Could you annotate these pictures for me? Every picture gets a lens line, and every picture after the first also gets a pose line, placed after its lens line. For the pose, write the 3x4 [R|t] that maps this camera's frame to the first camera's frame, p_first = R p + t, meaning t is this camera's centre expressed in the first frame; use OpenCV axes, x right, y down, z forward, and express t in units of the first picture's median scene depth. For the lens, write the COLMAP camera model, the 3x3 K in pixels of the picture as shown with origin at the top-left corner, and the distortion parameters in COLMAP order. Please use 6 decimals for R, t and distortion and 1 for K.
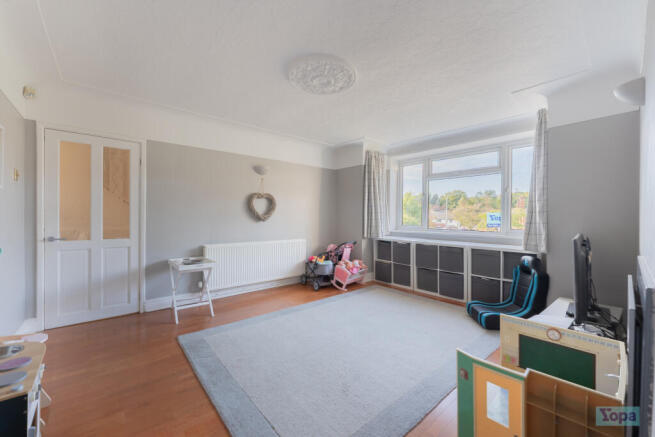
lens RADIAL K [[265.1, 0, 329.1], [0, 265.1, 215.3], [0, 0, 1]] dist [0.000014, 0.000010]
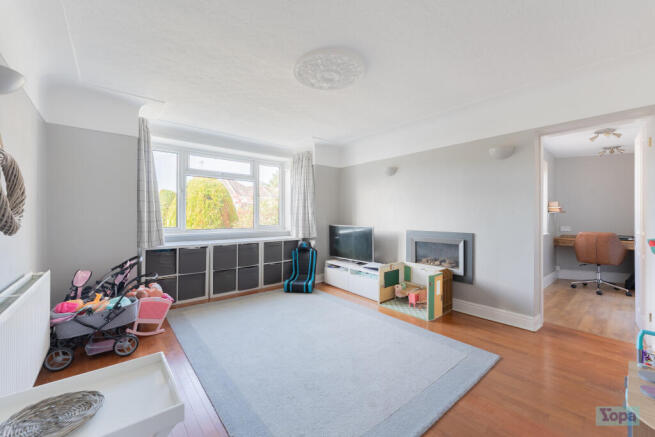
lens RADIAL K [[265.1, 0, 329.1], [0, 265.1, 215.3], [0, 0, 1]] dist [0.000014, 0.000010]
pose [[0.013872, -0.004878, 0.999892, -0.601778], [-0.006362, 0.999967, 0.004967, -0.006437], [-0.999884, -0.006430, 0.013840, 0.605977]]
